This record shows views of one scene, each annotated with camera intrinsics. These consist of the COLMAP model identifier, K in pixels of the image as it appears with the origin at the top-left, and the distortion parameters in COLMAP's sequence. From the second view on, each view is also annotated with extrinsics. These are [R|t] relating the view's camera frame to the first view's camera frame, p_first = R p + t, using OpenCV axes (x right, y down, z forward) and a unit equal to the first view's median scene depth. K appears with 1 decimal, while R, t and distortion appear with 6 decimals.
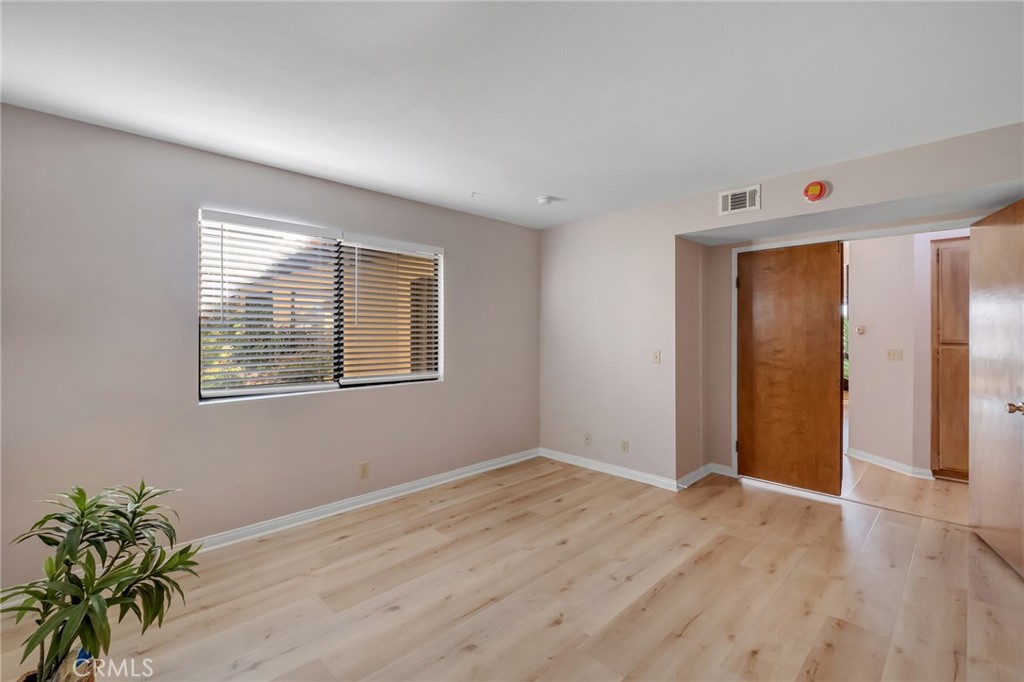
lens RADIAL K [[443.4, 0, 512.0], [0, 443.4, 341.0], [0, 0, 1]] dist [-0.000465, 0.000104]
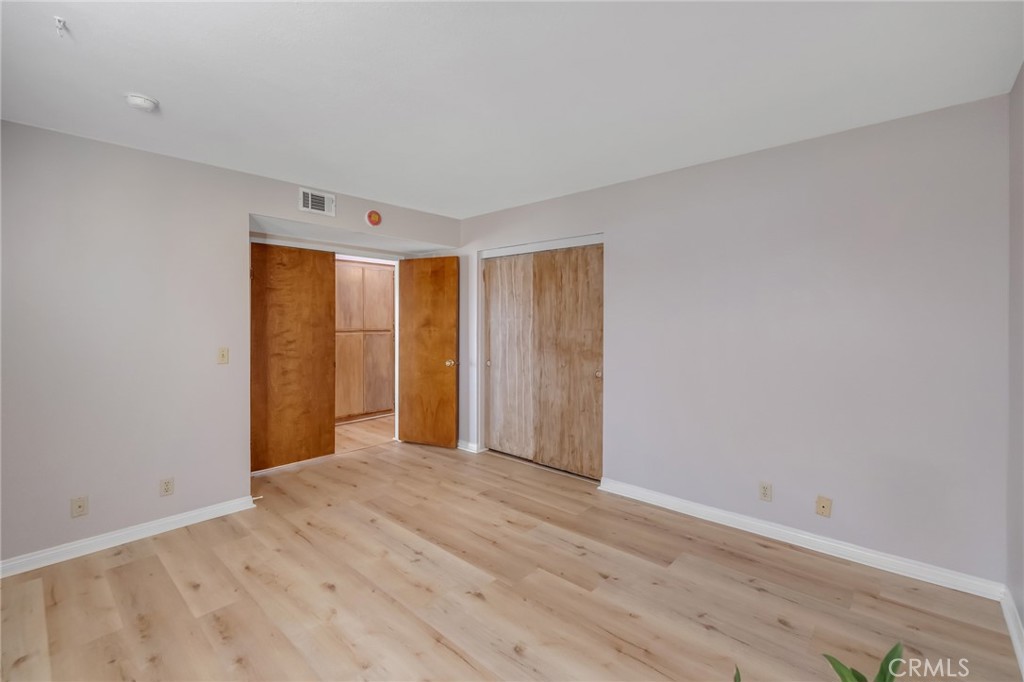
lens RADIAL K [[448.7, 0, 514.6], [0, 448.7, 329.8], [0, 0, 1]] dist [-0.001801, -0.000573]
pose [[-0.068968, -0.019889, 0.997421, -0.592797], [0.021157, 0.999547, 0.021395, -0.020906], [-0.997394, 0.022578, -0.068516, 0.588150]]
